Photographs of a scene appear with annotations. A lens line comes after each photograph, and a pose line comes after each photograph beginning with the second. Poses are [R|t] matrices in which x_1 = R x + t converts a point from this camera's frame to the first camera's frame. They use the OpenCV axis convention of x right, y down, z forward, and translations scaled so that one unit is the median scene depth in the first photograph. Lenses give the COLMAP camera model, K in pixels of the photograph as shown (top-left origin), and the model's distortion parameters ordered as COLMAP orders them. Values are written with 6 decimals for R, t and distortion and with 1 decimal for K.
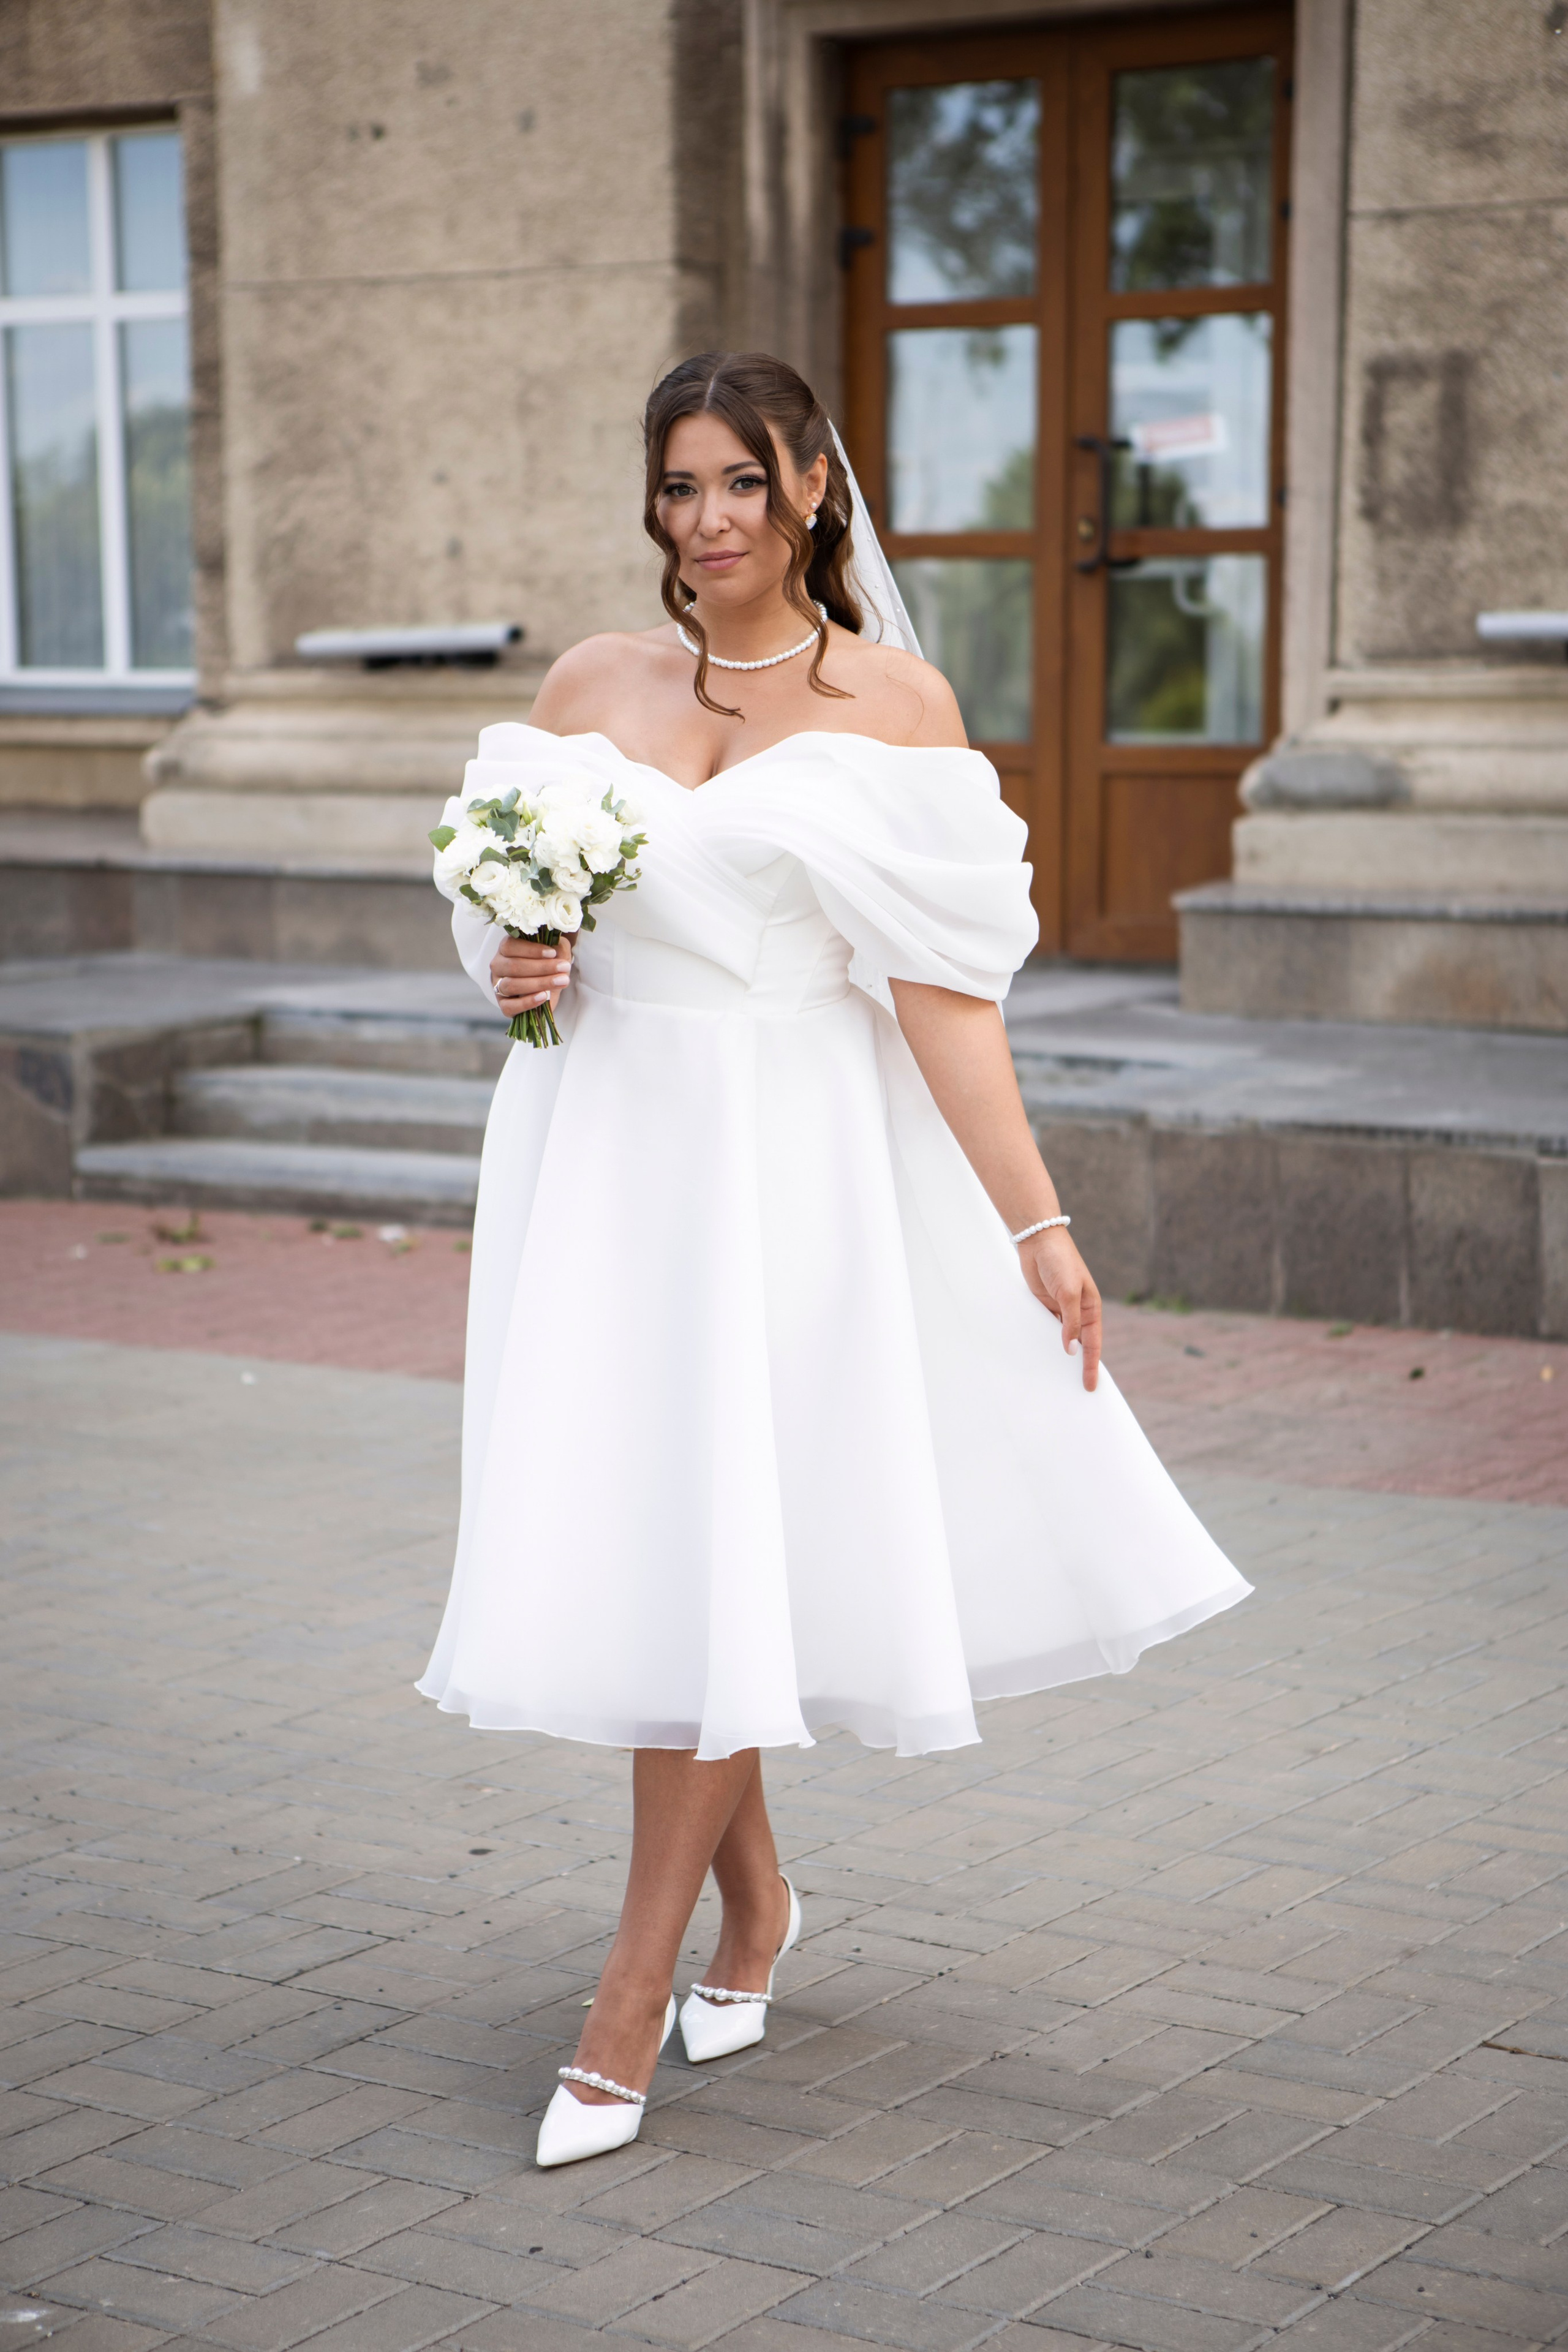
lens RADIAL K [[4417.1, 0, 778.2], [0, 4417.1, 1176.7], [0, 0, 1]] dist [0.187377, -0.098286]
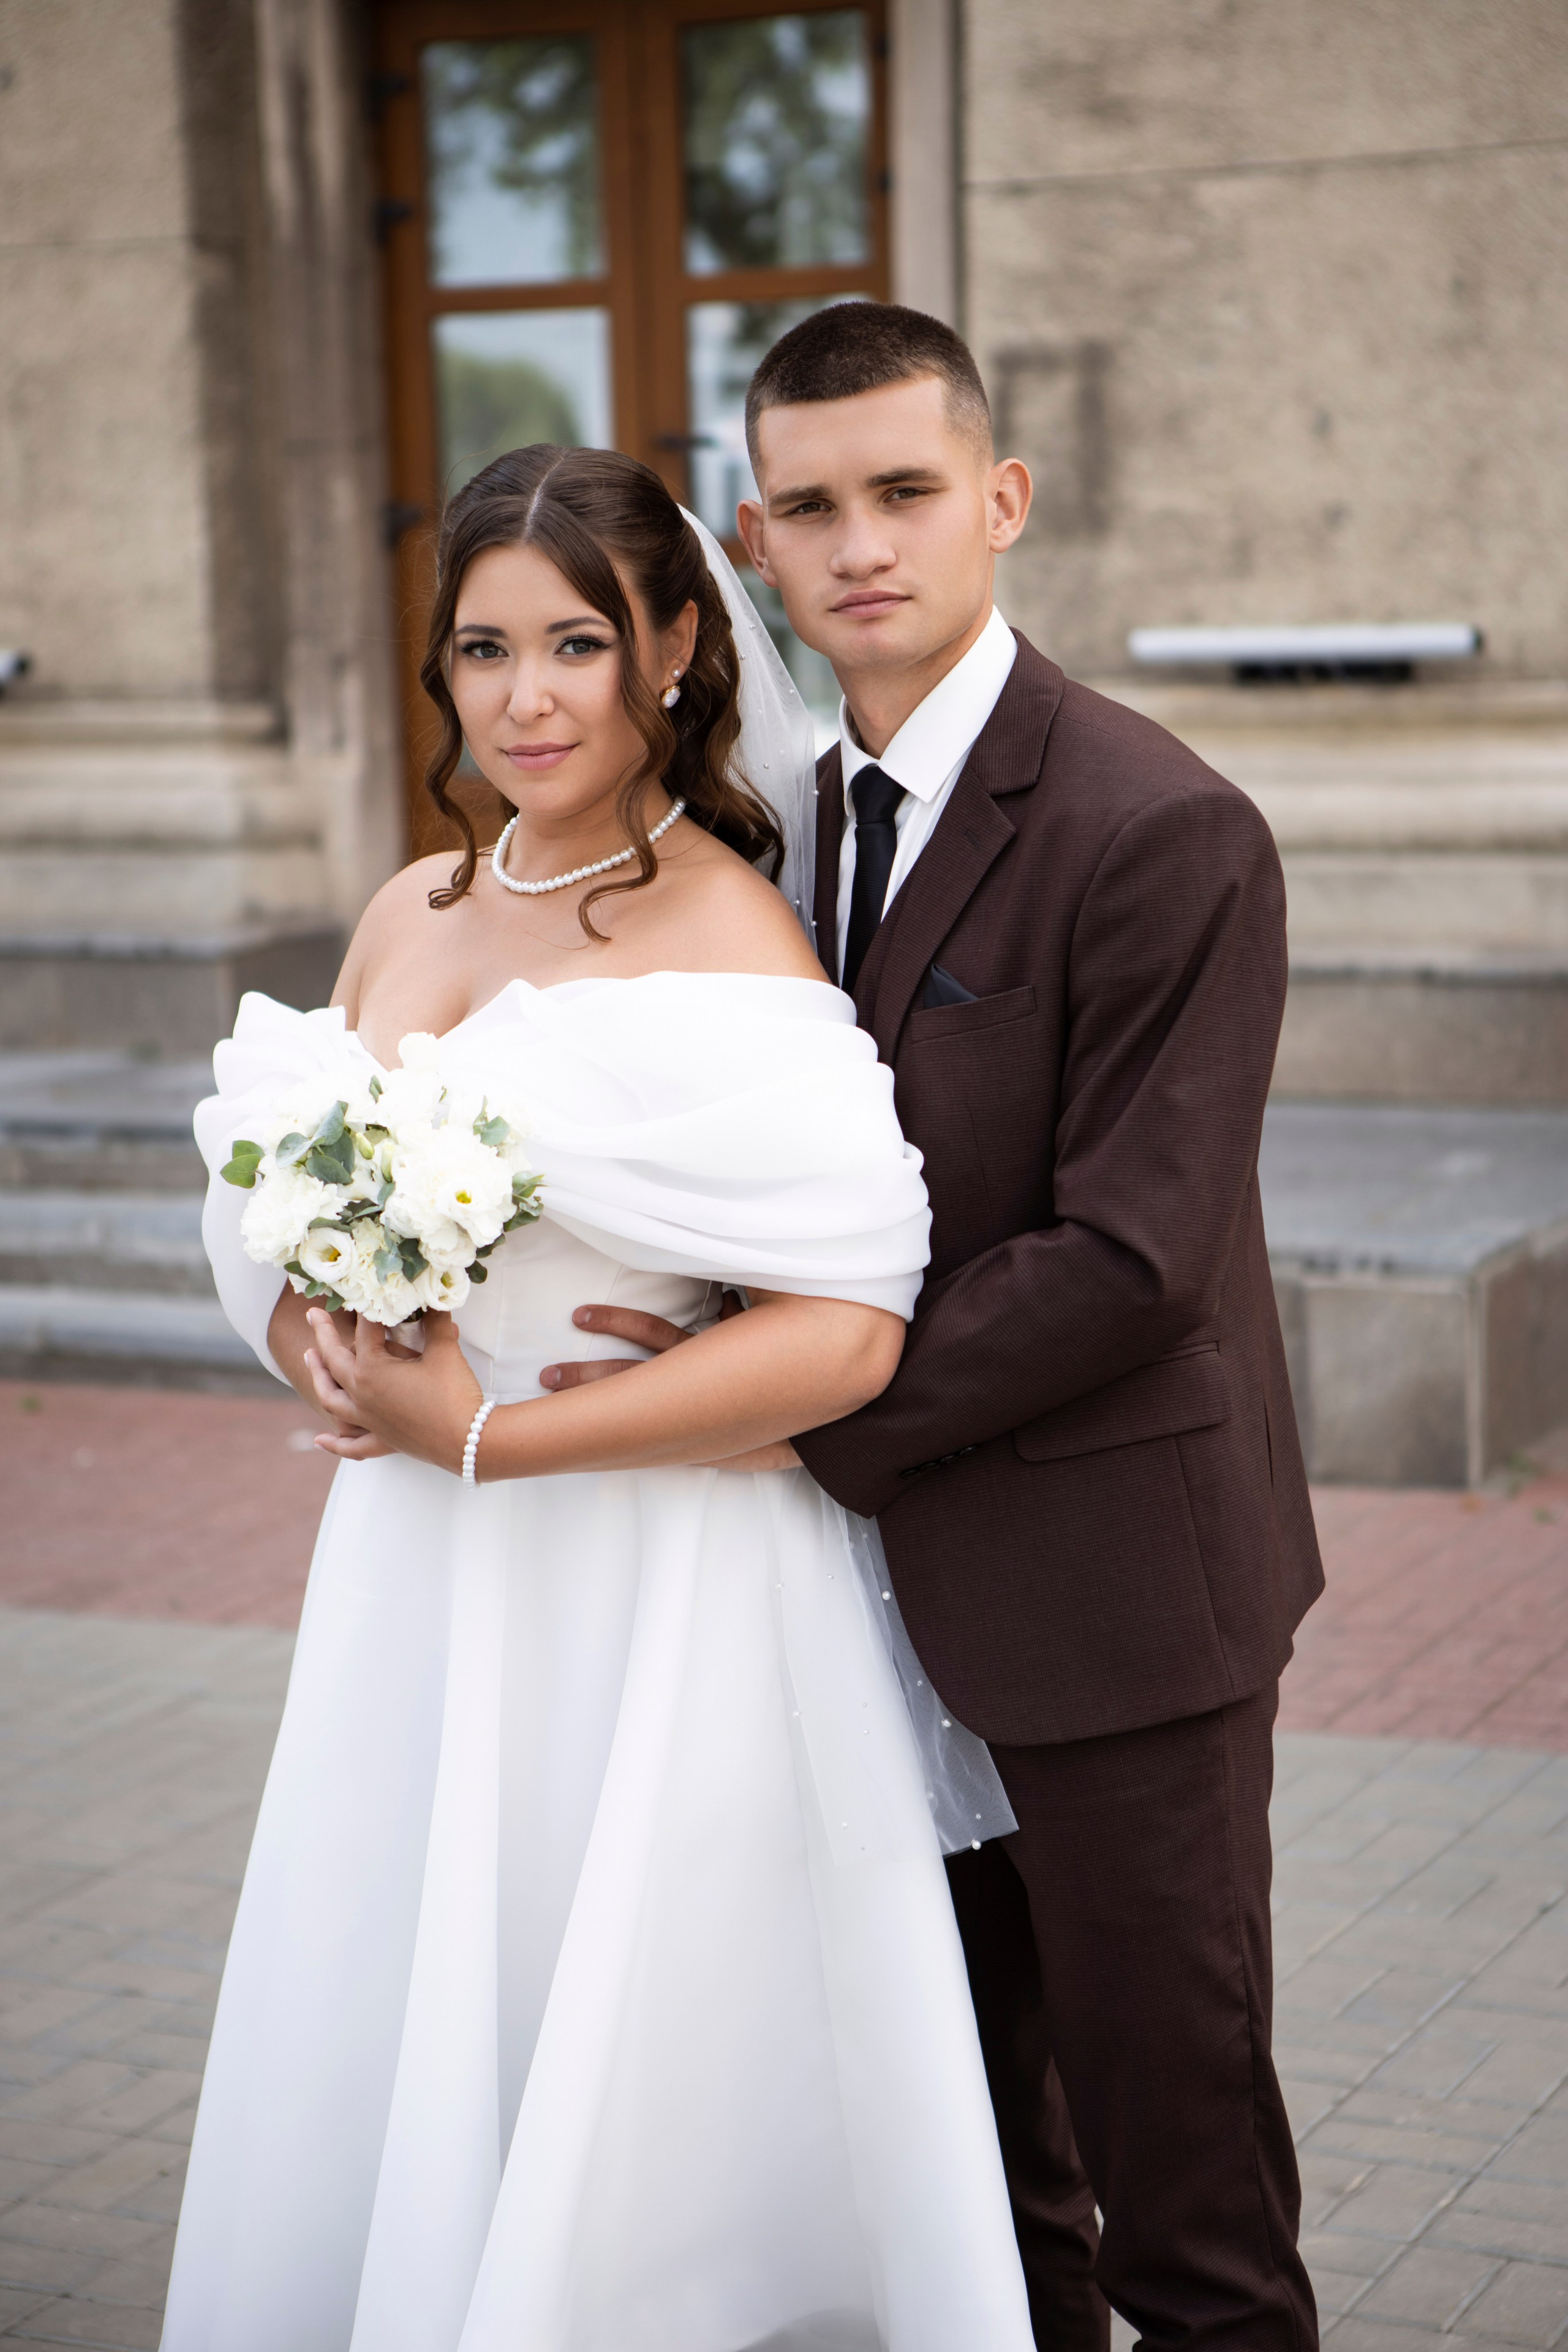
lens RADIAL K [[4448.7, 0, 772.5], [0, 4448.7, 1163.2], [0, 0, 1]] dist [0.233279, -0.083644]
pose [[0.990373, -0.041137, 0.132171, -0.038162], [0.039702, 0.999121, 0.013475, -0.033510], [-0.132609, -0.008098, 0.991135, 0.108366]]
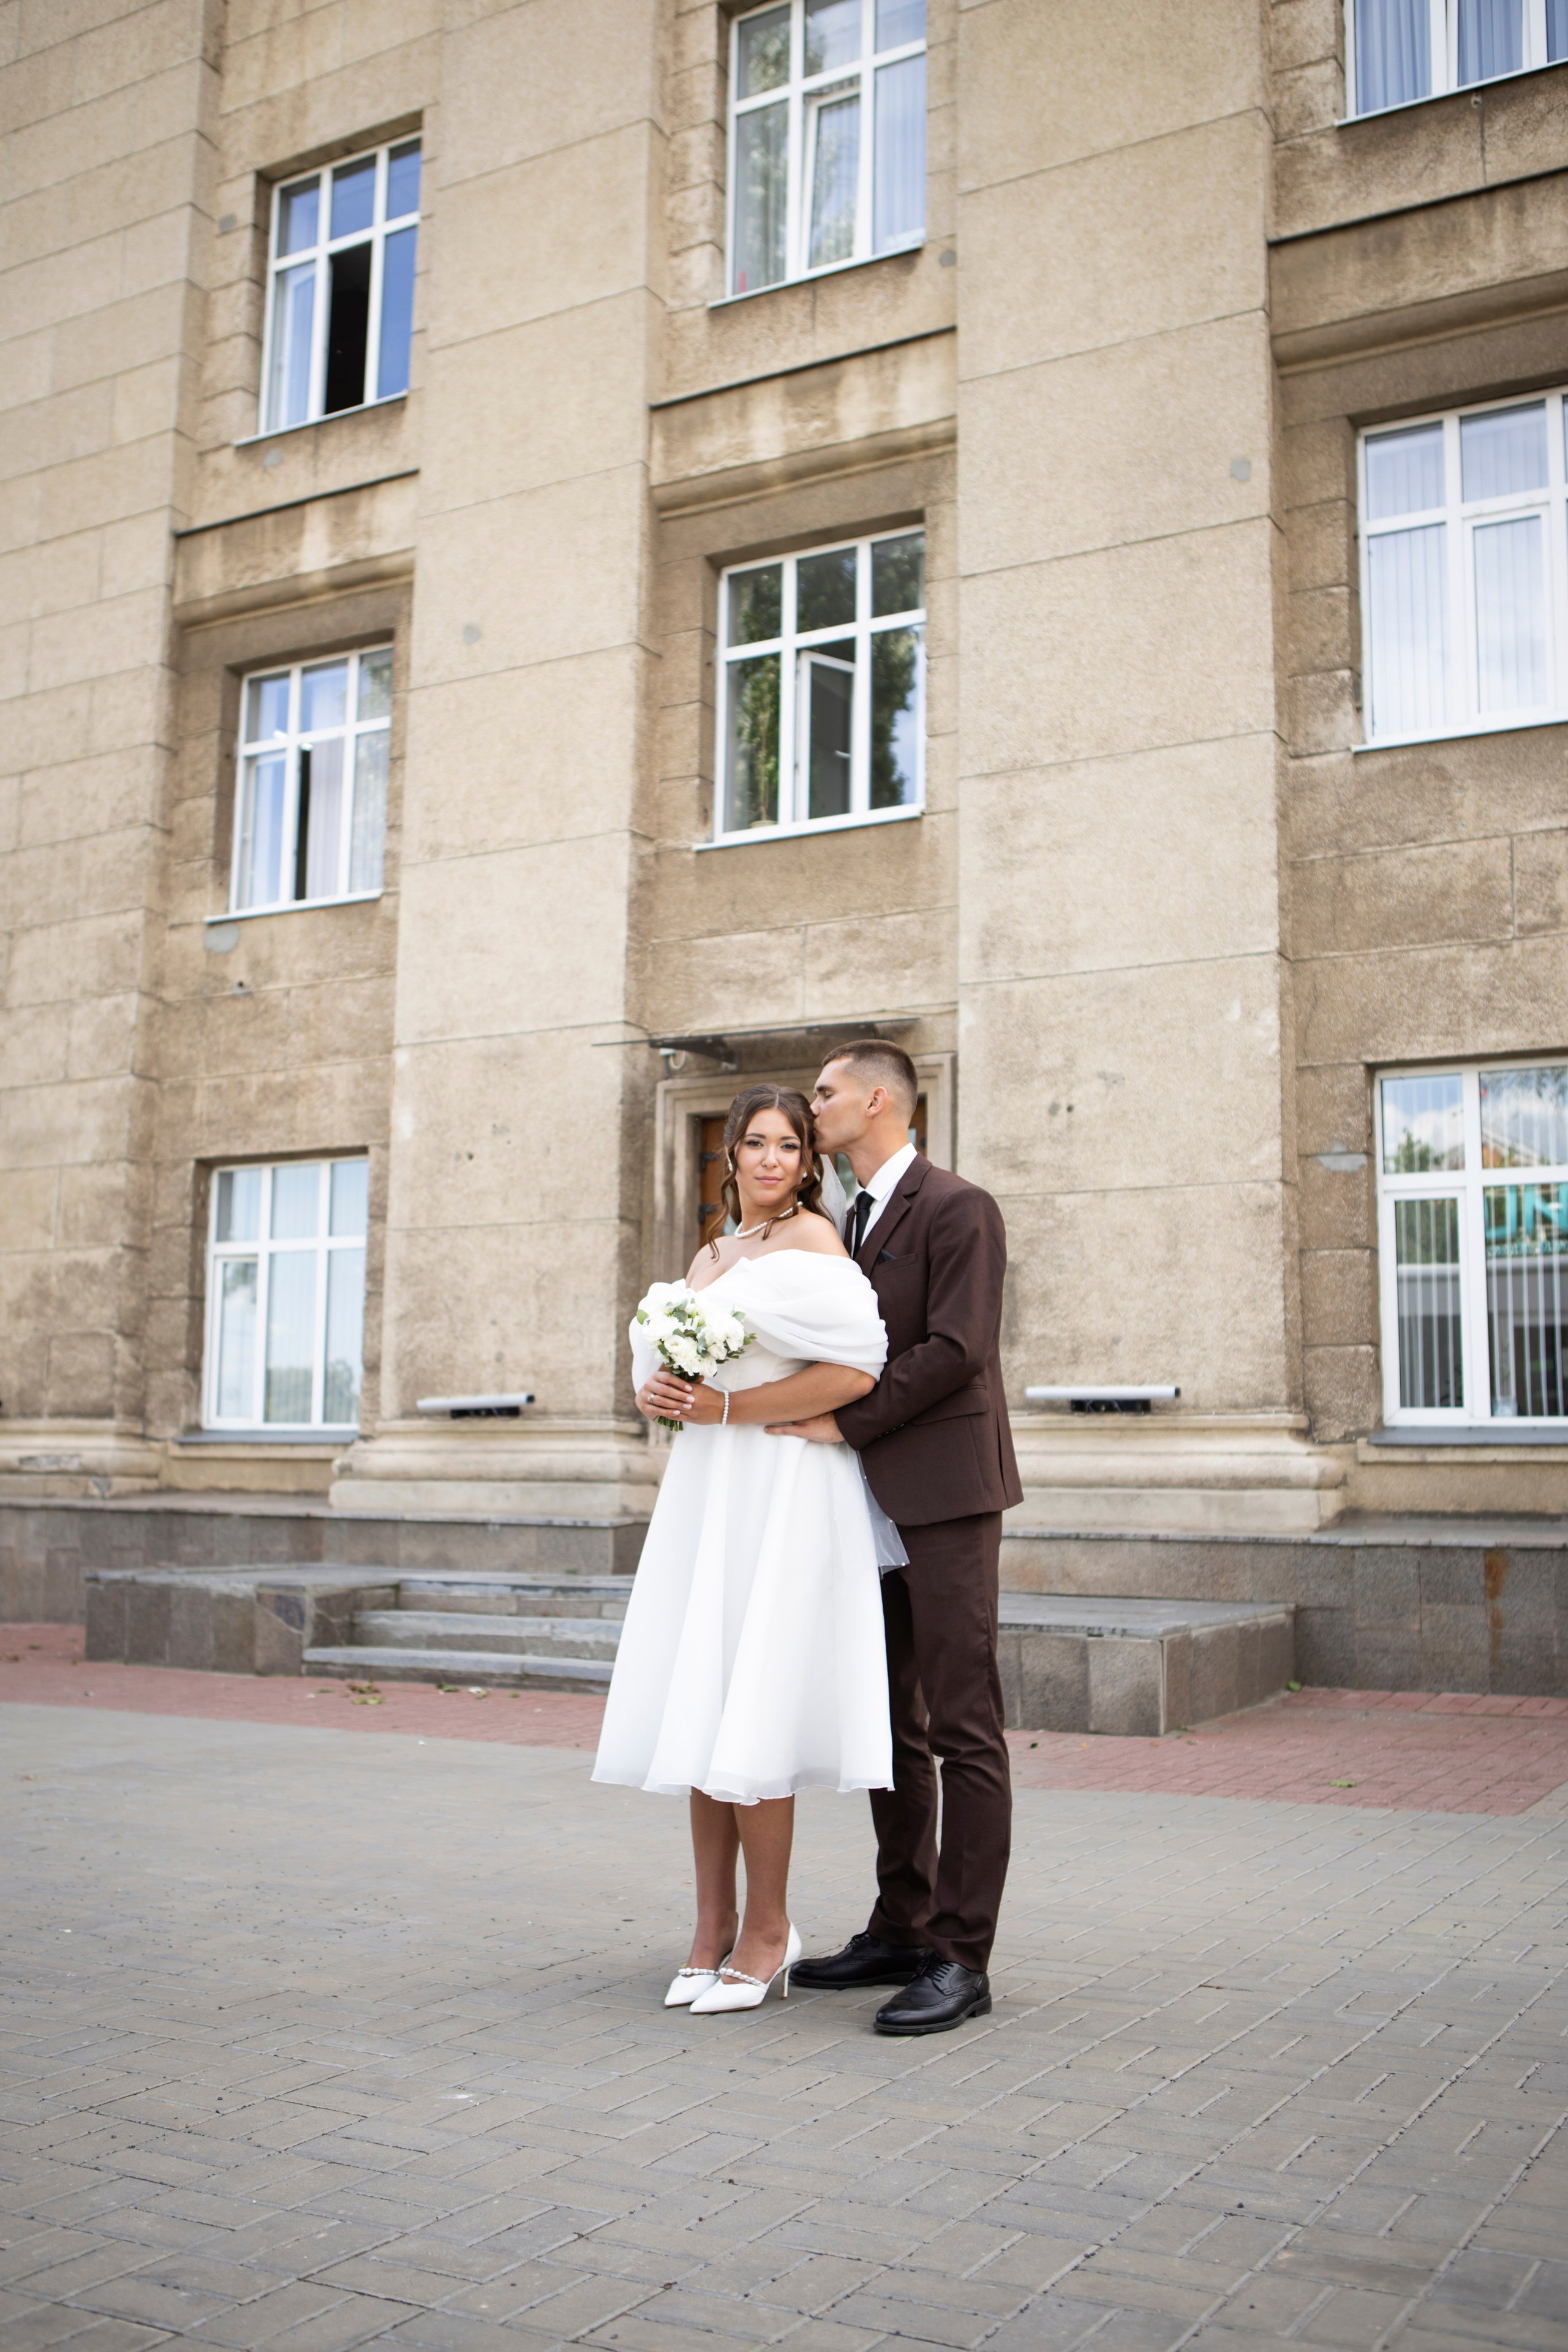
lens RADIAL K [[2238.3, 0, 778.8], [0, 2238.3, 1159.0], [0, 0, 1]] dist [-0.092231, 0.129610]
pose [[0.995918, 0.030070, 0.085107, -0.042181], [-0.006575, 0.964541, -0.263851, 0.040611], [-0.090023, 0.262214, 0.960802, 0.011074]]
